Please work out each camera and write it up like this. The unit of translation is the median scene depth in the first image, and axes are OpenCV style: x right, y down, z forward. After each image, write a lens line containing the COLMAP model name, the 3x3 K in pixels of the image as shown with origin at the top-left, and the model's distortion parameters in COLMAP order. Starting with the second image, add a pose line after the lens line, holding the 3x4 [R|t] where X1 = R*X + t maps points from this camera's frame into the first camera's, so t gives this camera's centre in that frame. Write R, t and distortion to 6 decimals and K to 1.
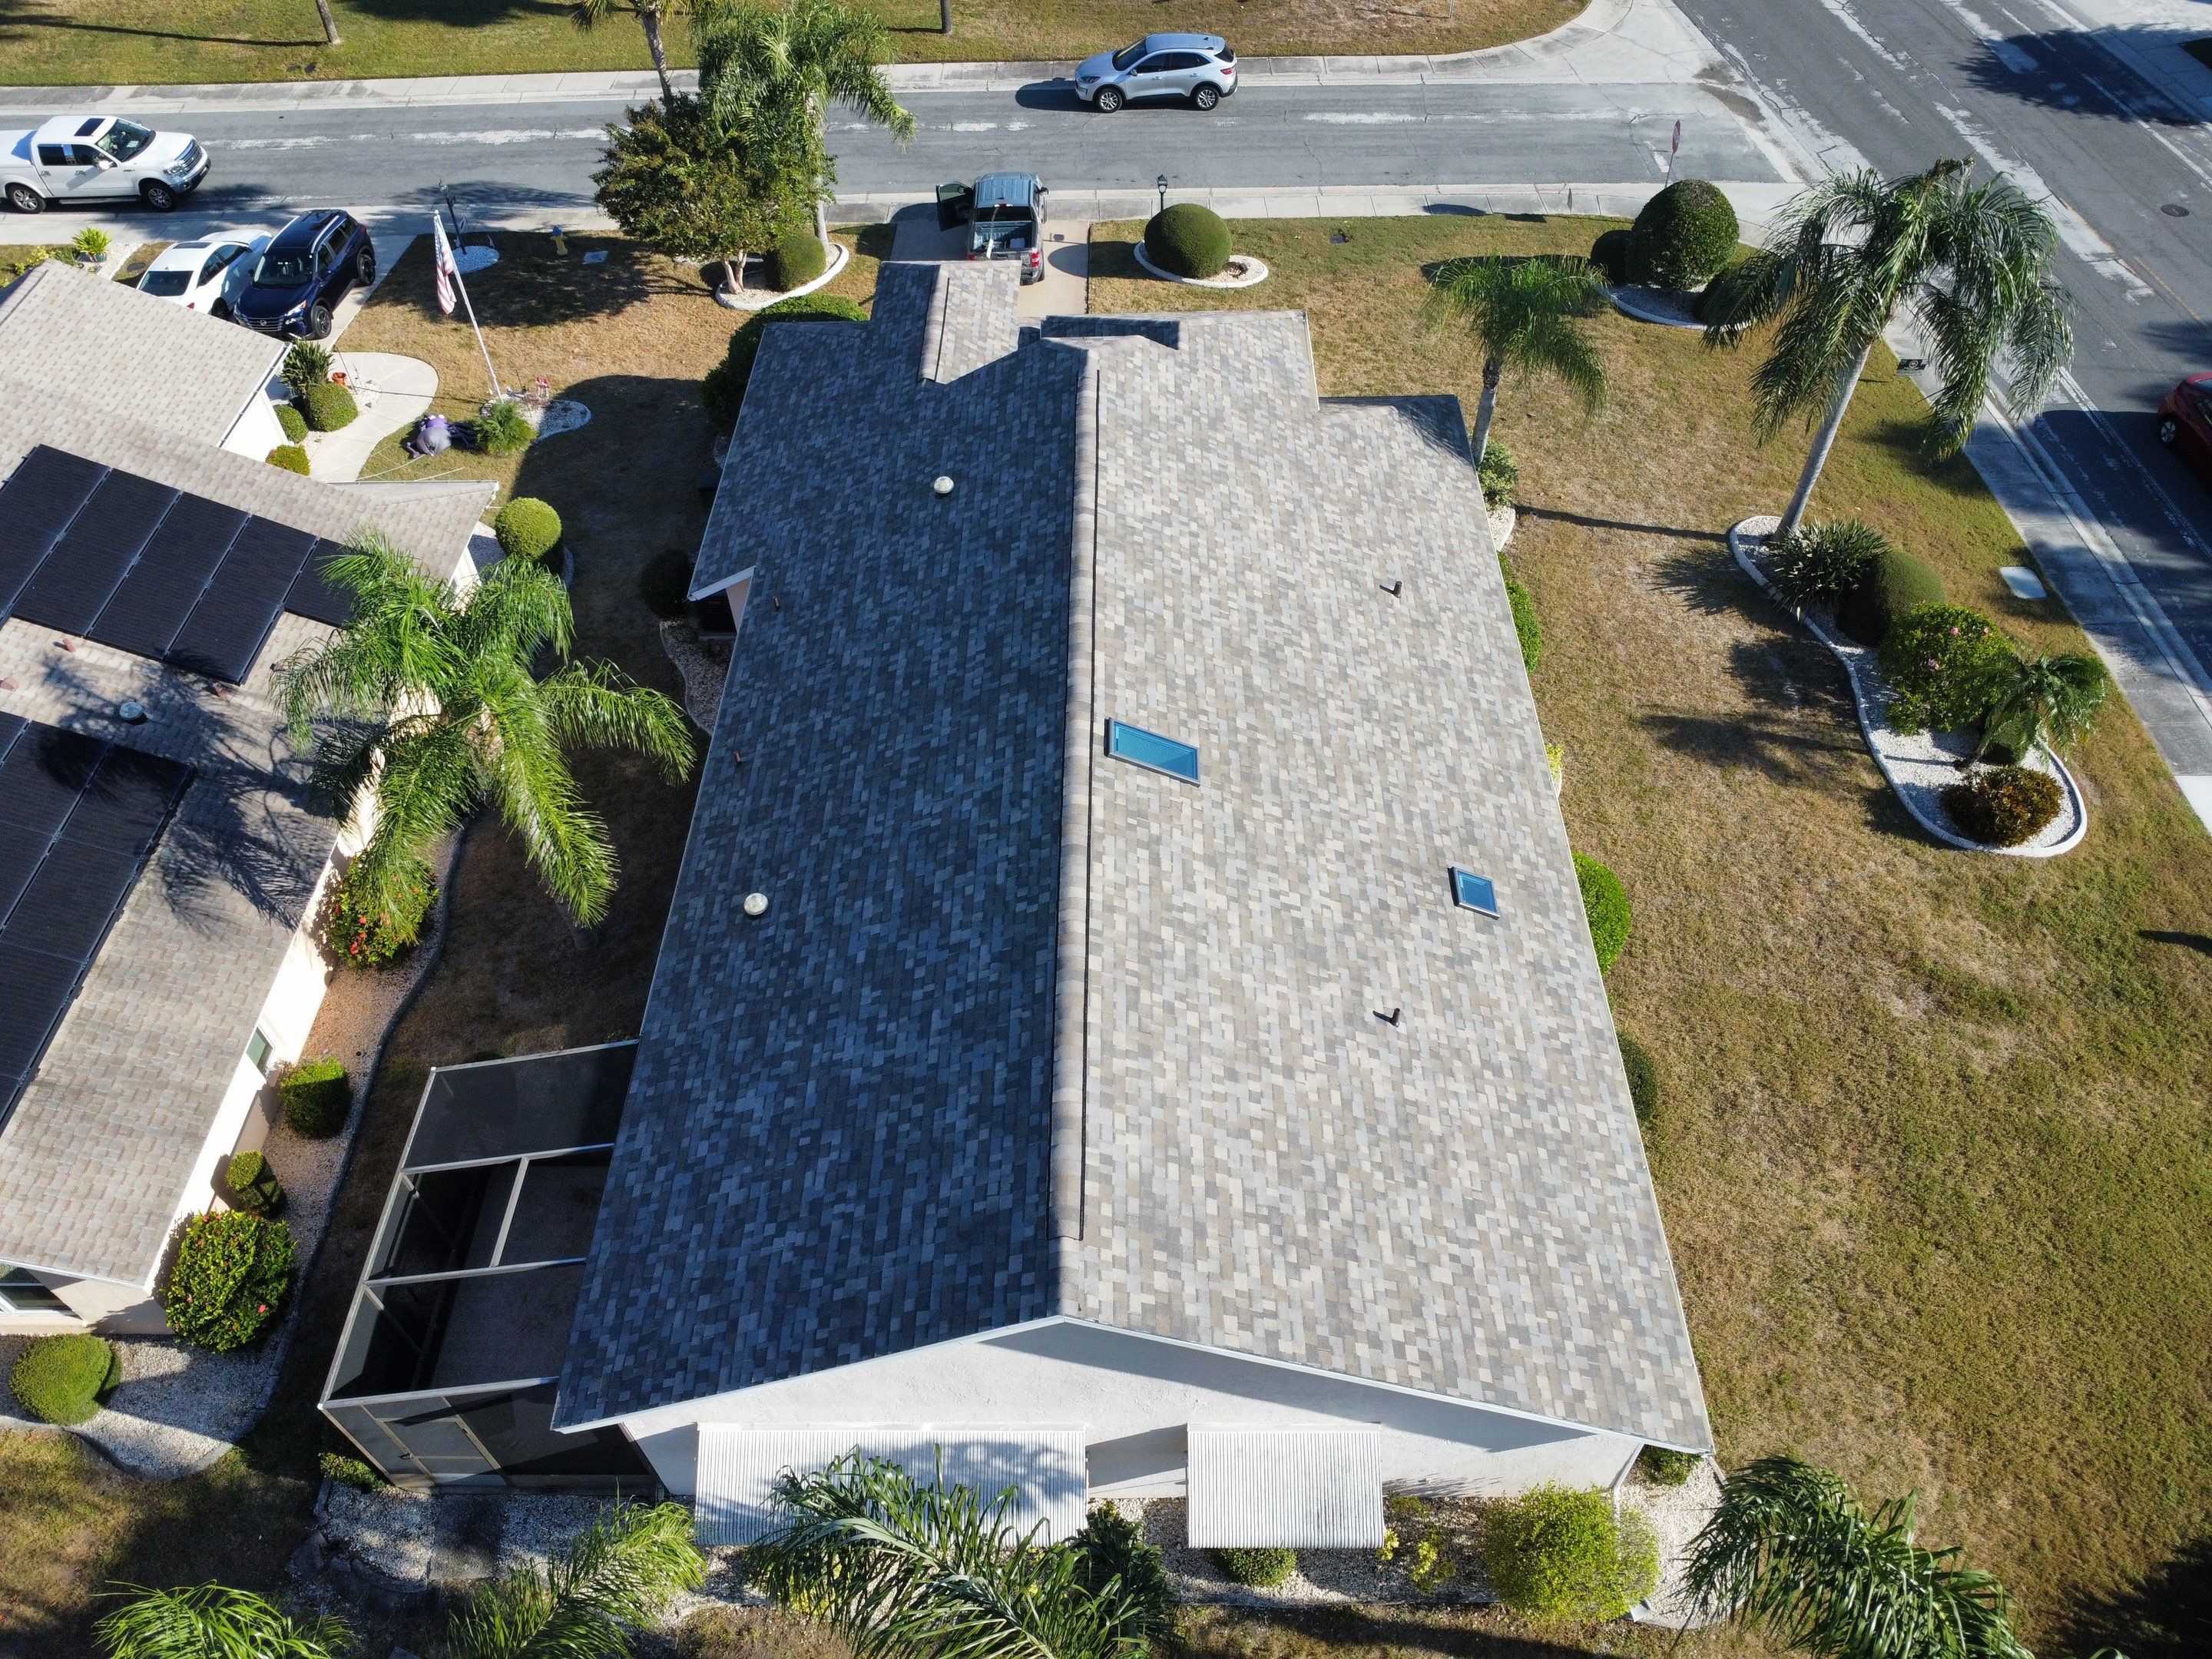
lens RADIAL K [[1602.9, 0, 1095.4], [0, 1602.9, 815.3], [0, 0, 1]] dist [-0.028303, -0.006956]
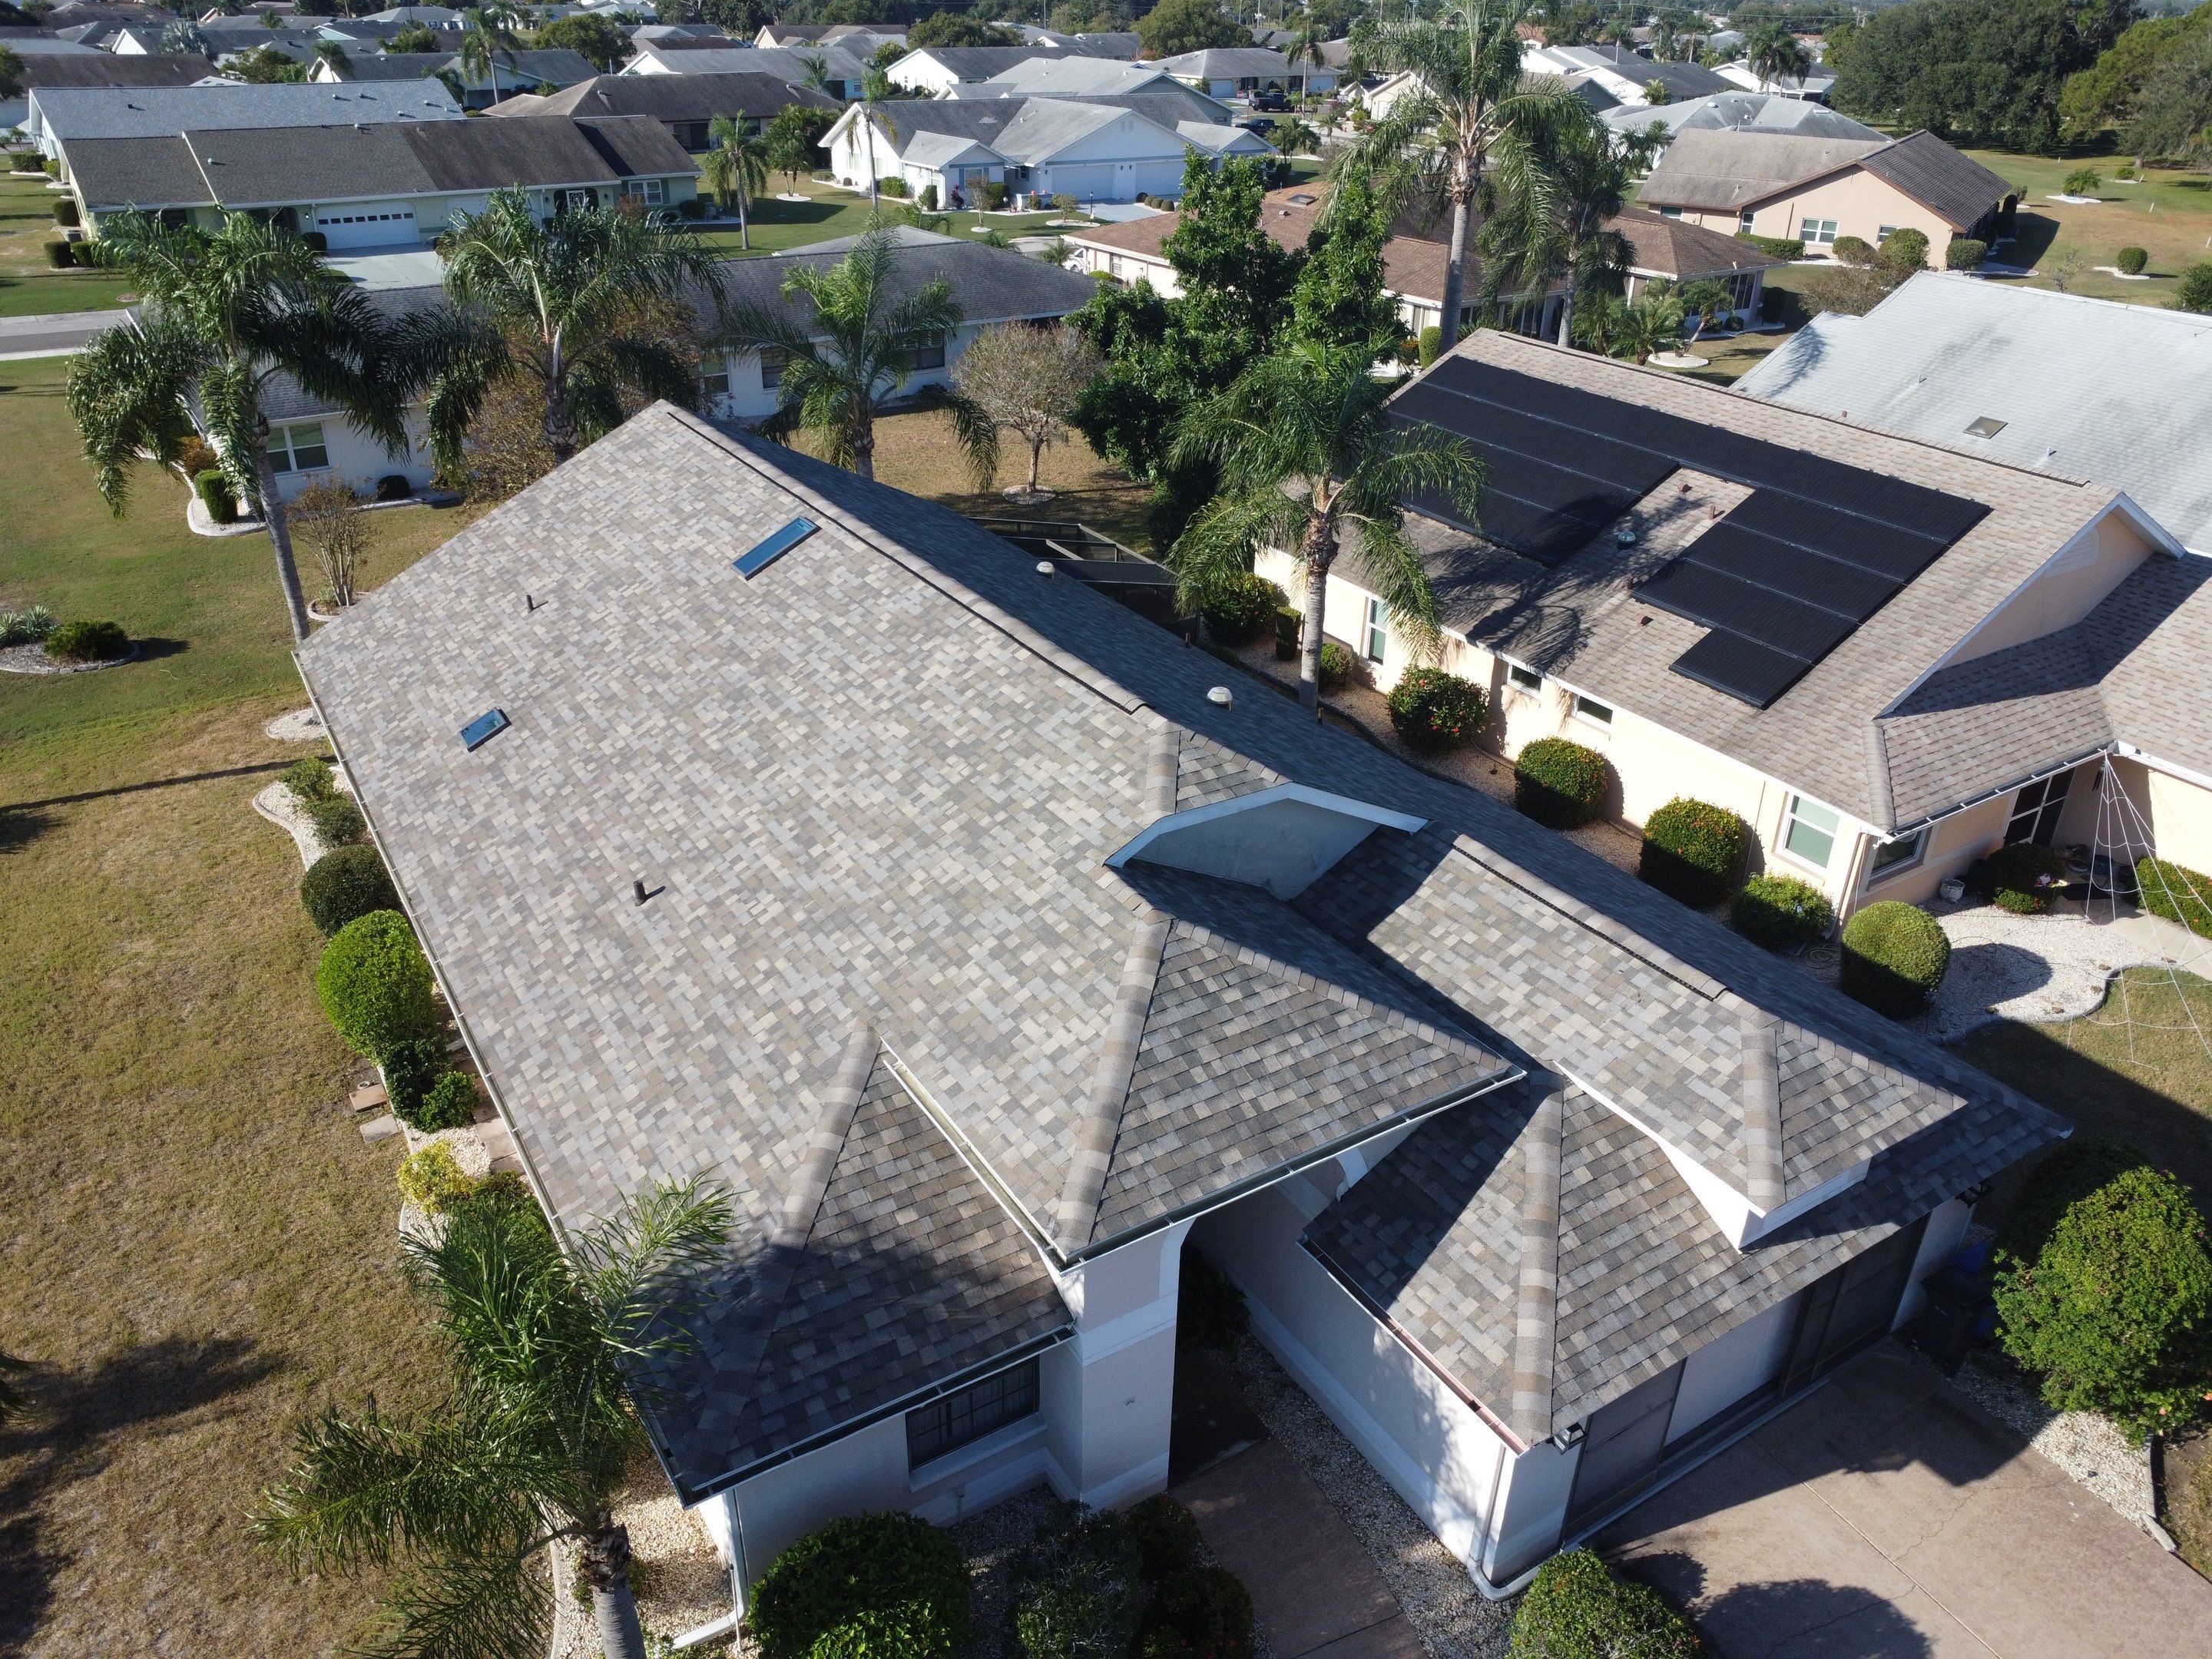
lens RADIAL K [[1602.9, 0, 1100.1], [0, 1602.9, 826.8], [0, 0, 1]] dist [-0.028303, -0.006956]
pose [[-0.842245, 0.267017, -0.468321, 0.358520], [-0.393384, 0.289575, 0.872580, -0.894732], [0.368607, 0.919156, -0.138853, 1.201435]]
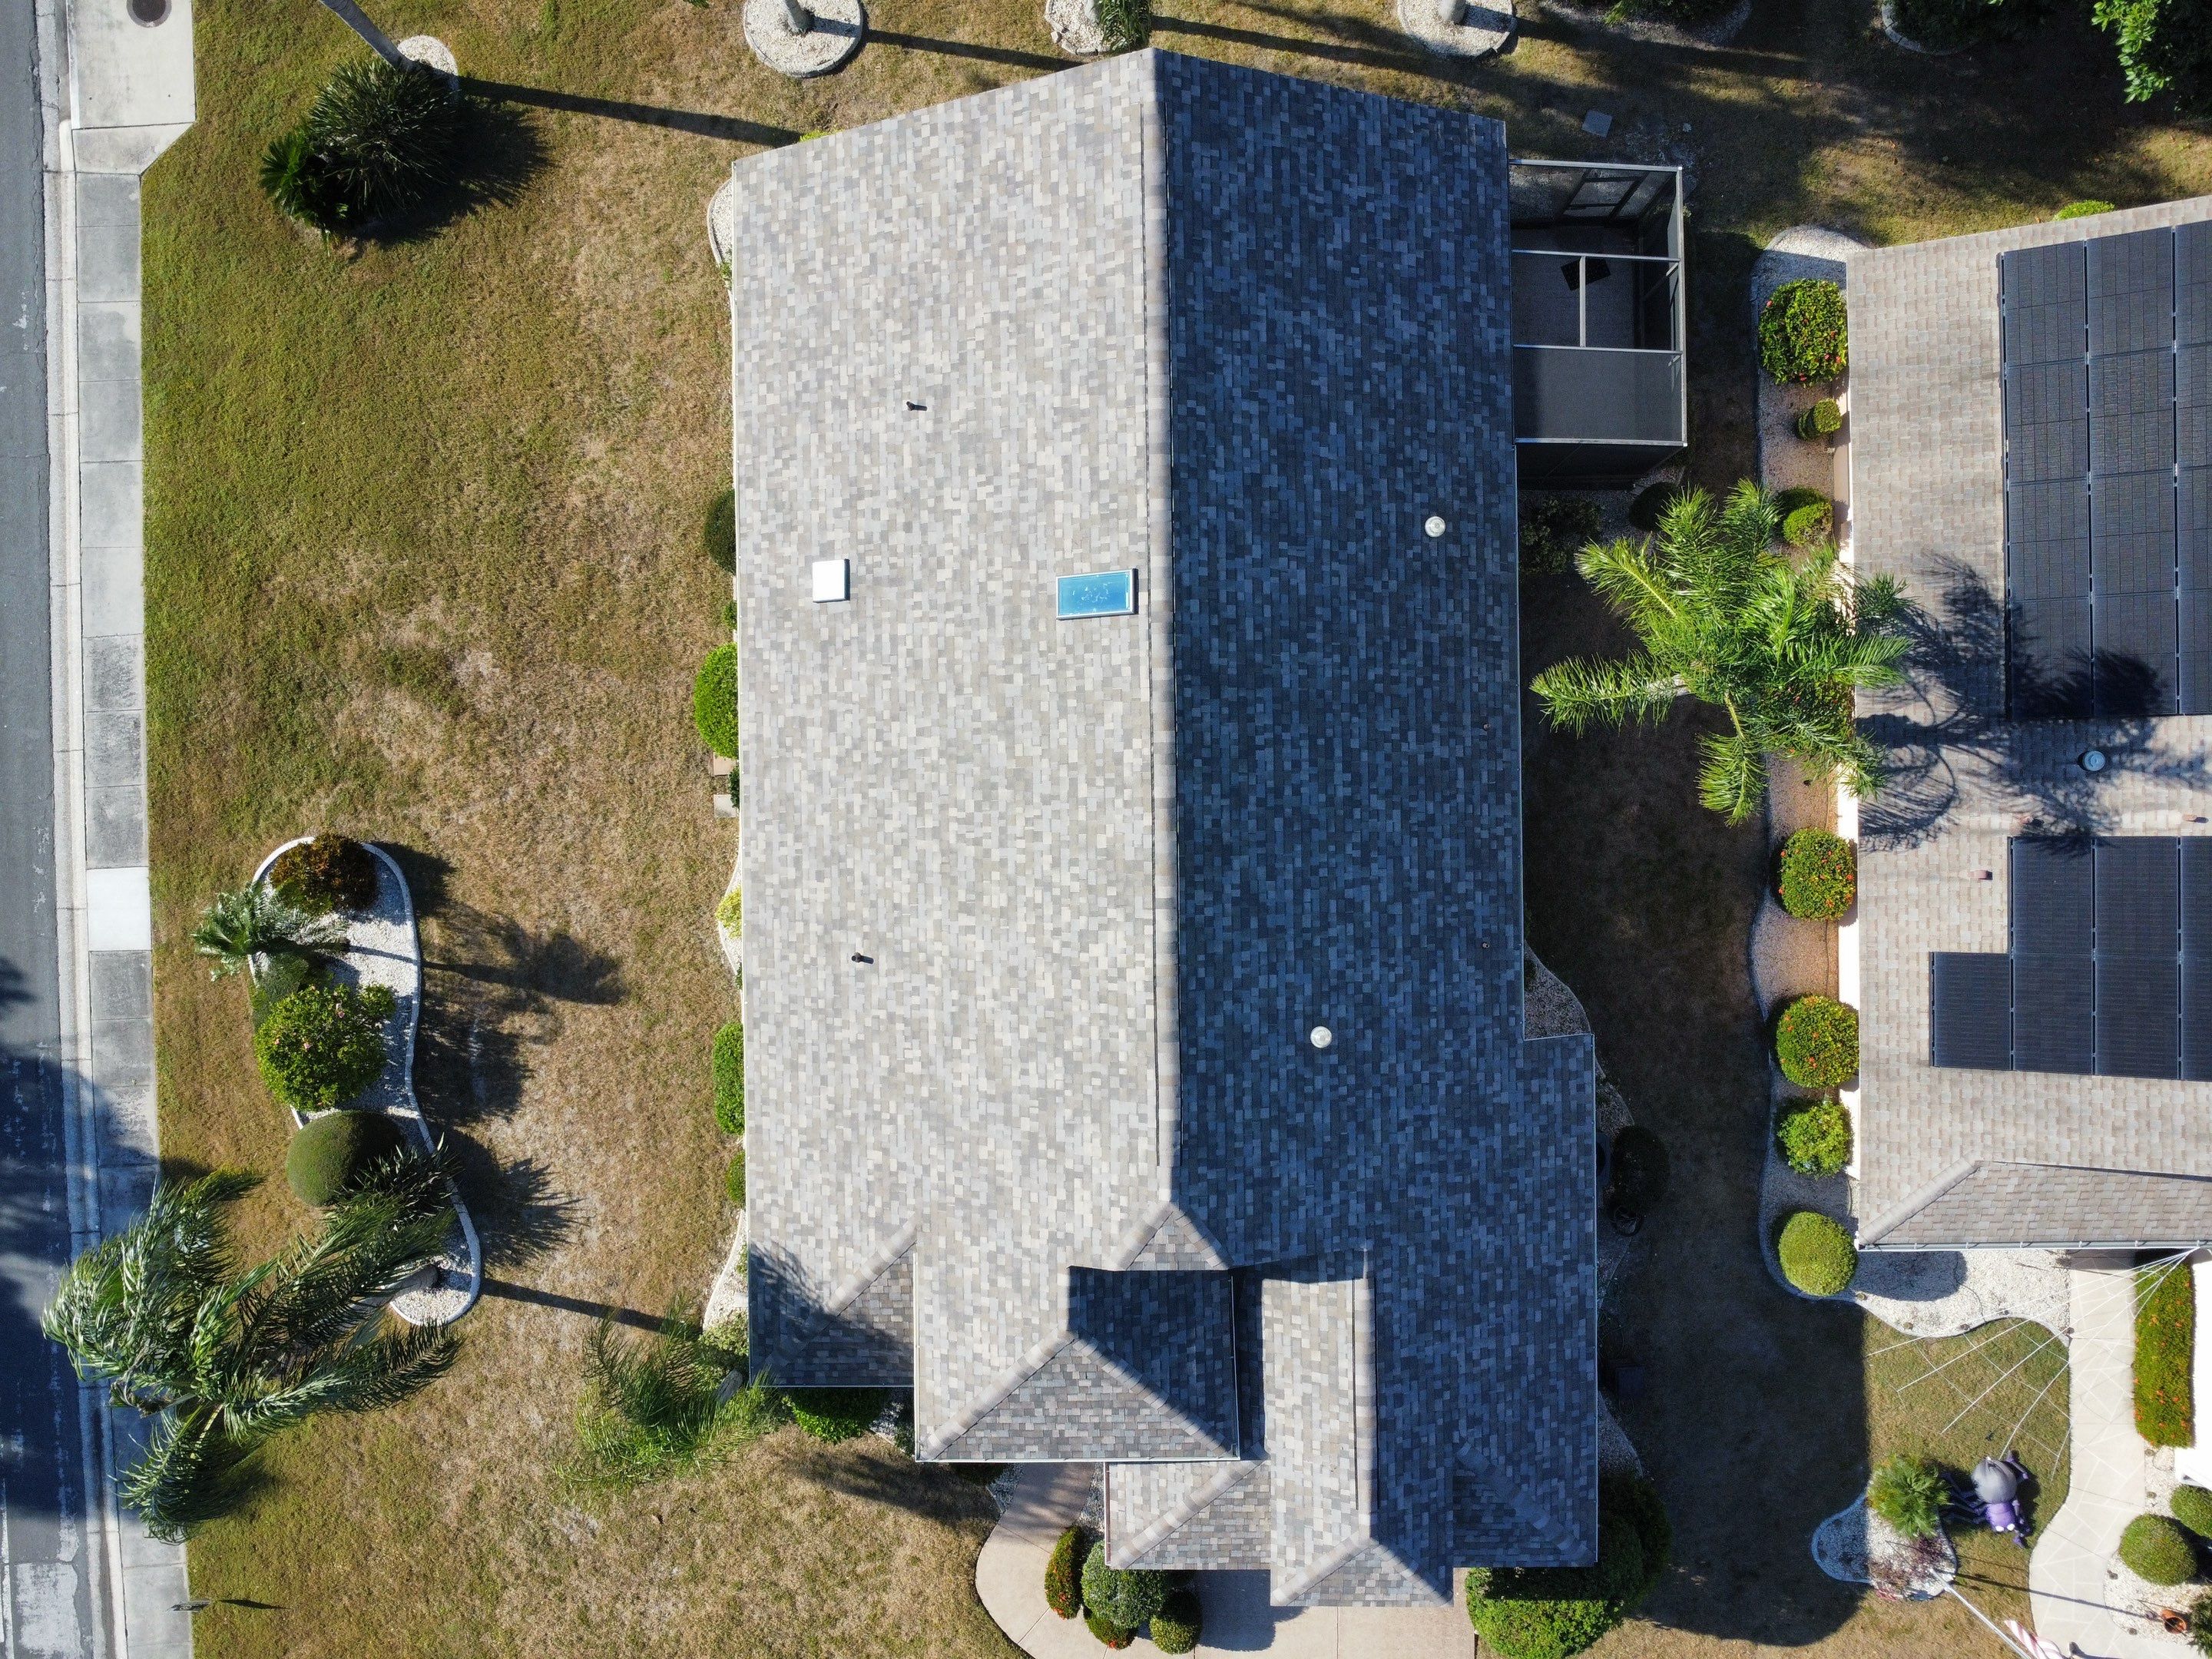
lens RADIAL K [[1602.9, 0, 1096.8], [0, 1602.9, 823.5], [0, 0, 1]] dist [-0.028303, -0.006956]
pose [[-0.997919, 0.026822, 0.058633, -0.022890], [0.019322, -0.743172, 0.668821, -0.778547], [0.061514, 0.668562, 0.741108, 0.222826]]
